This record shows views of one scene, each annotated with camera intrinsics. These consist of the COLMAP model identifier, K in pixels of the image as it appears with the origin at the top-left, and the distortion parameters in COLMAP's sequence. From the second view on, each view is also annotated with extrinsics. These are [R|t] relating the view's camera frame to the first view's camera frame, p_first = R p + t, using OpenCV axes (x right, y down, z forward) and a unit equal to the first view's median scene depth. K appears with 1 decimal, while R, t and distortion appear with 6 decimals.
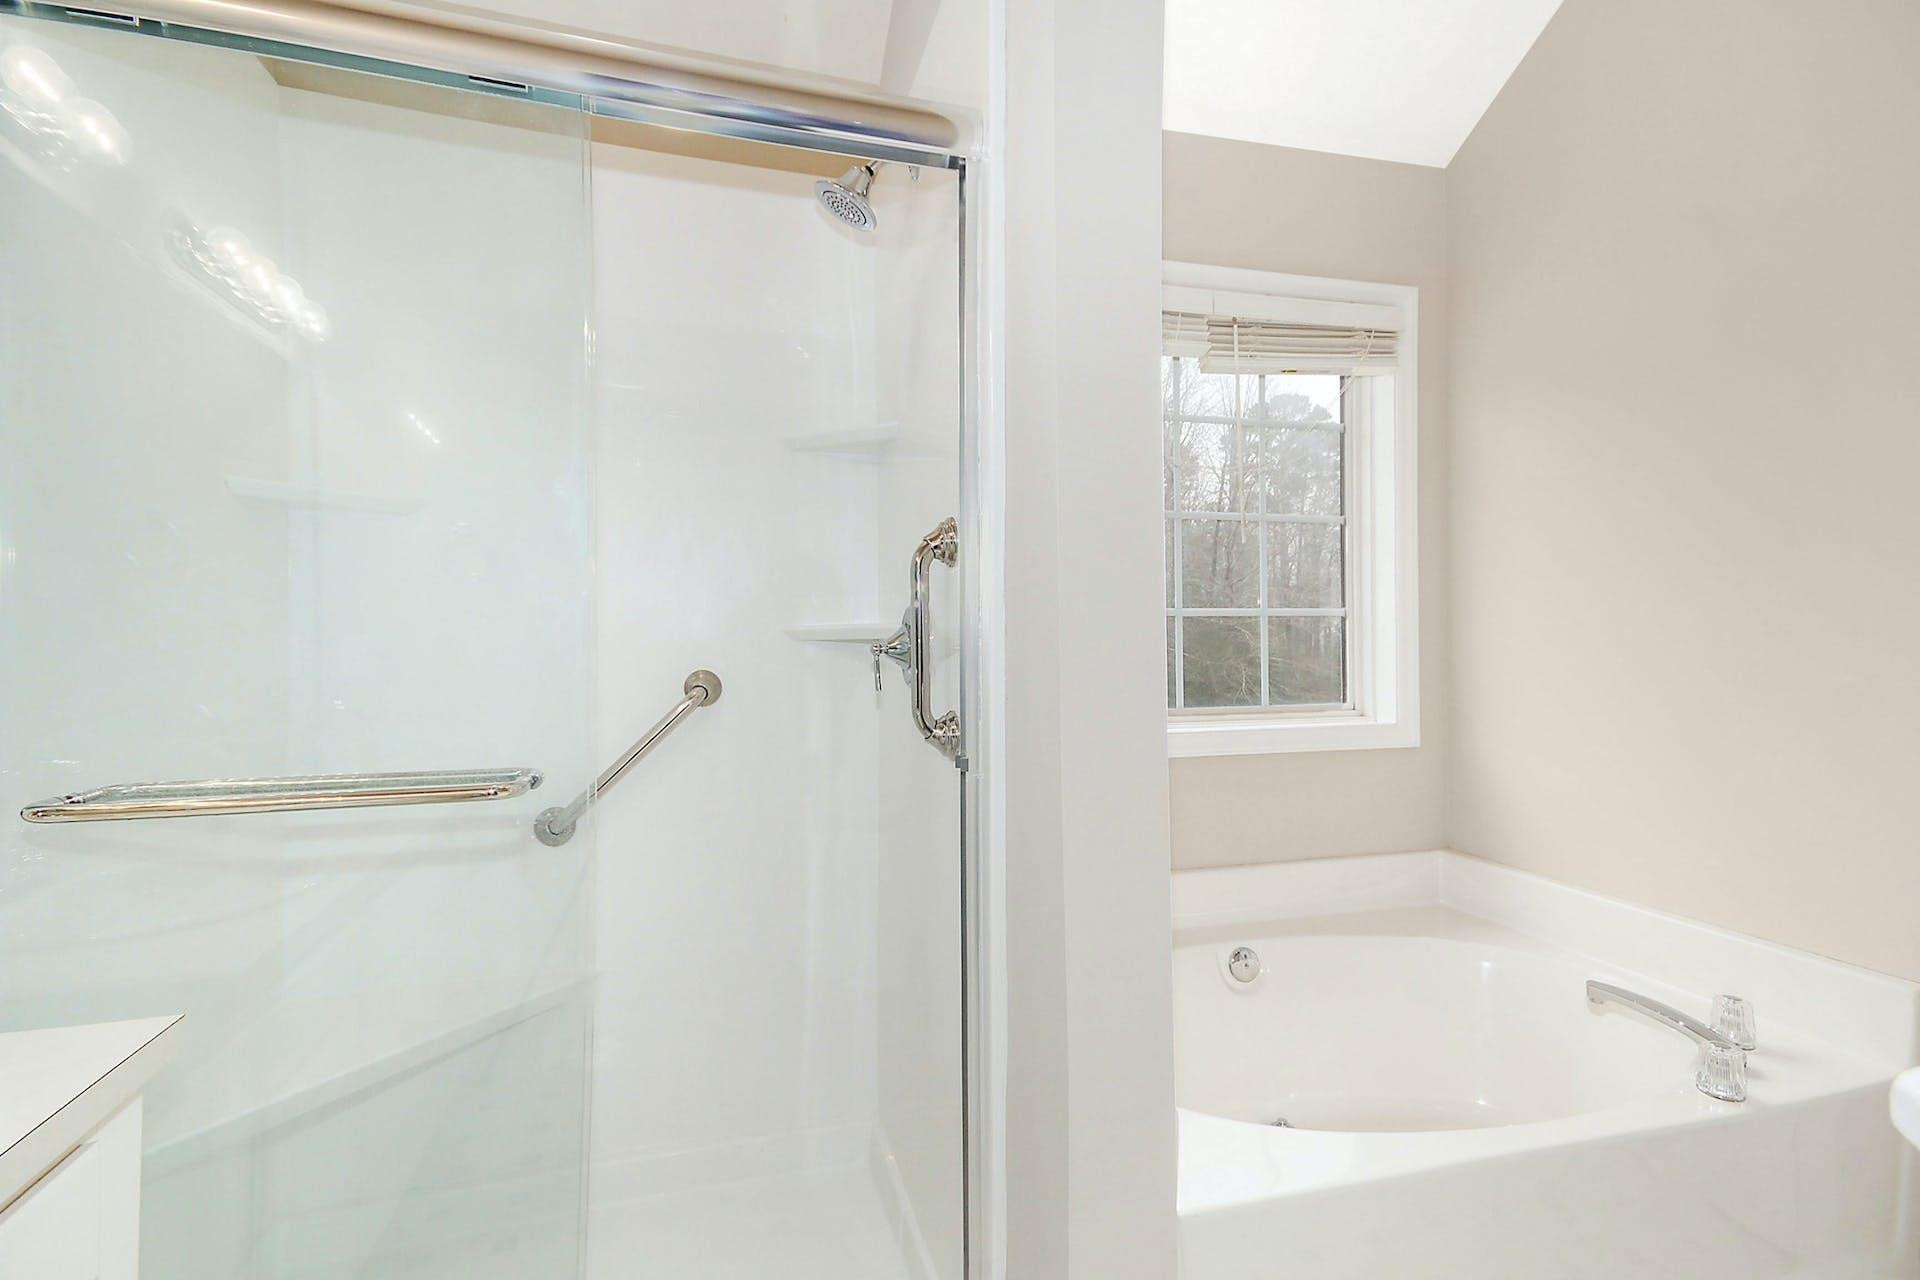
lens RADIAL K [[912.8, 0, 957.3], [0, 912.8, 638.4], [0, 0, 1]] dist [0.003522, -0.000172]
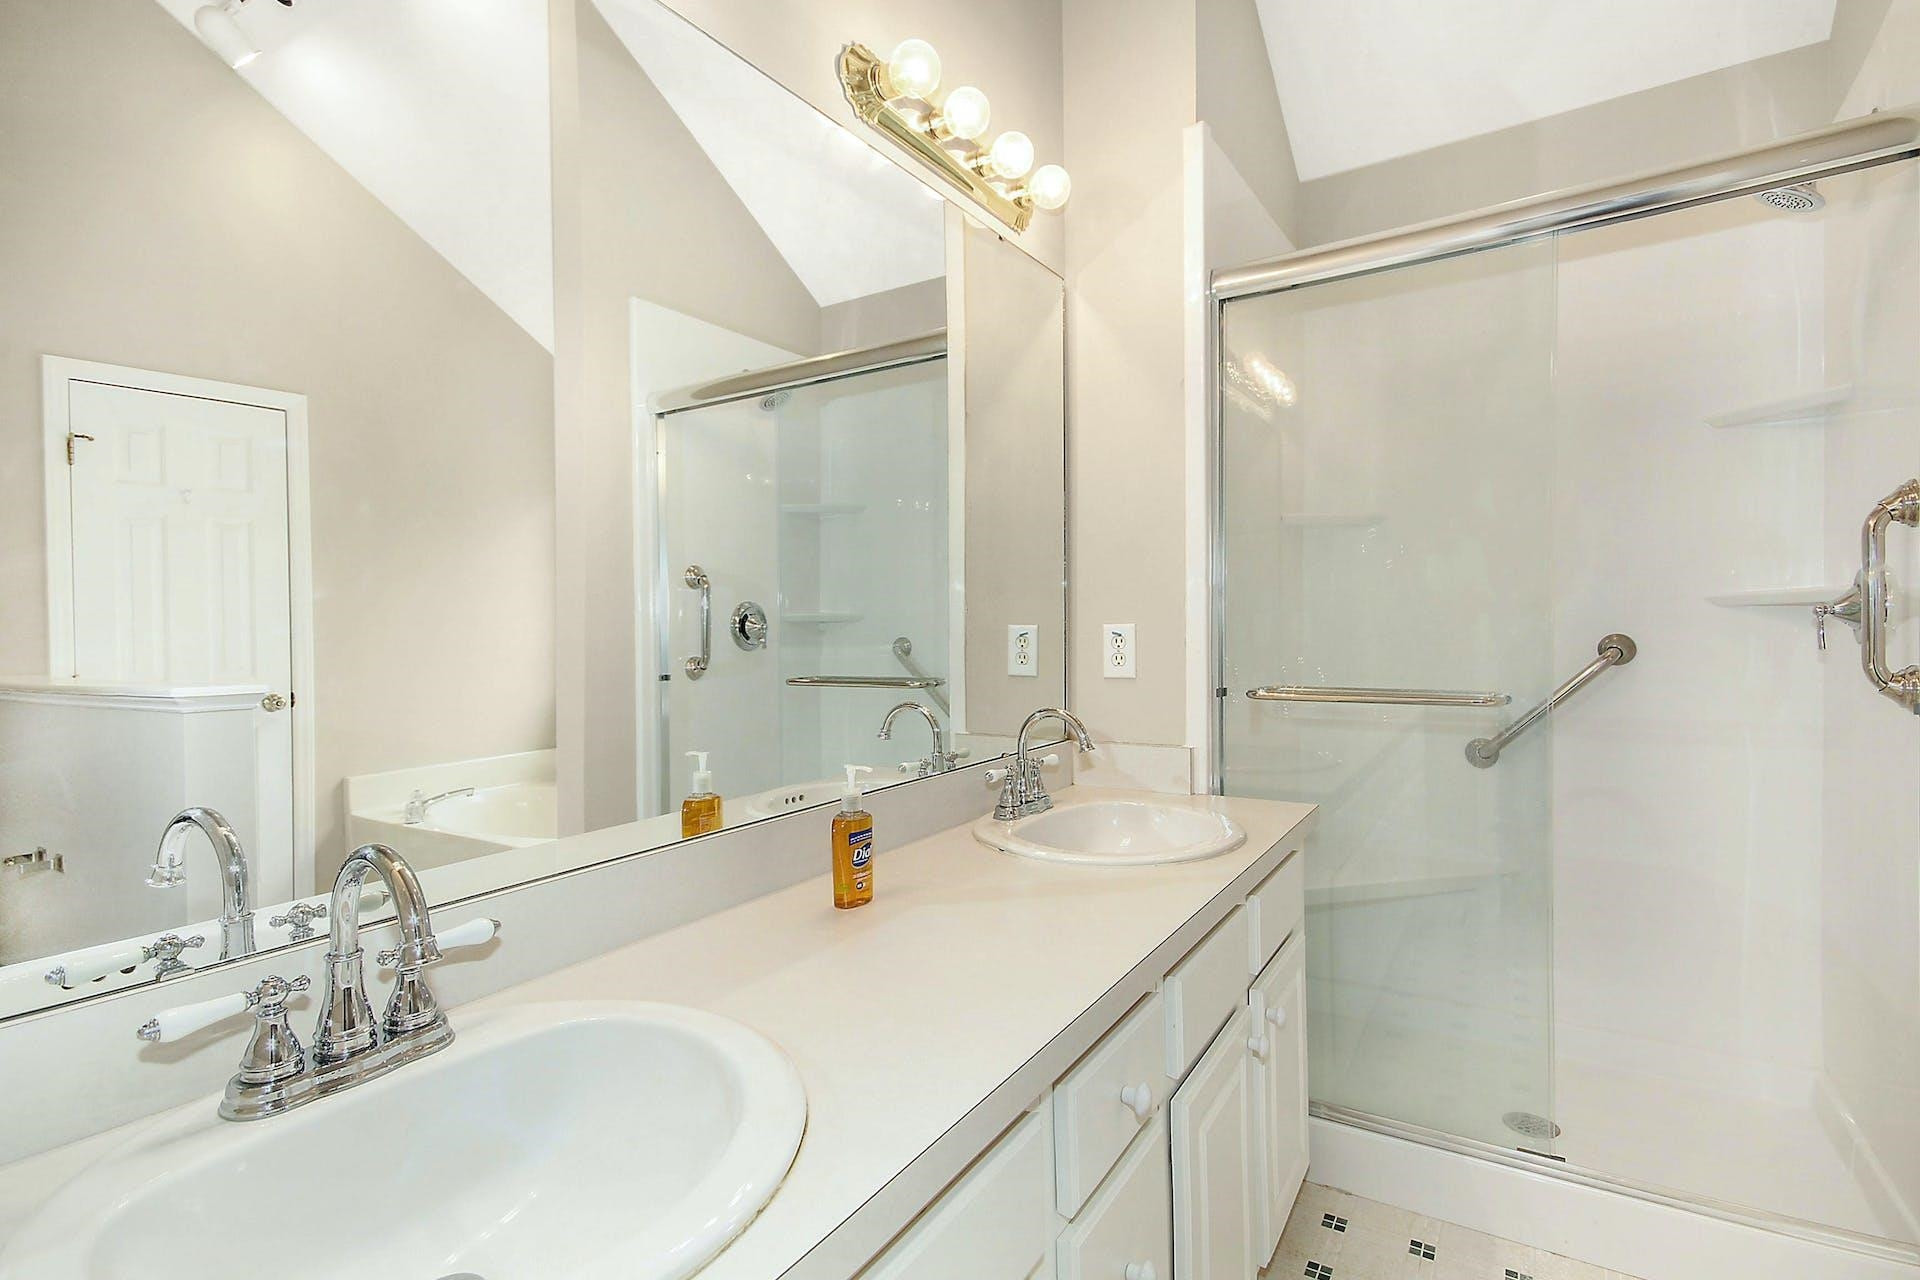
lens RADIAL K [[912.8, 0, 955.7], [0, 912.8, 637.3], [0, 0, 1]] dist [0.003522, -0.000172]
pose [[0.643535, -0.000187, -0.765417, 0.078950], [0.012021, 0.999879, 0.009862, 0.020499], [0.765323, -0.015547, 0.643459, -0.446166]]
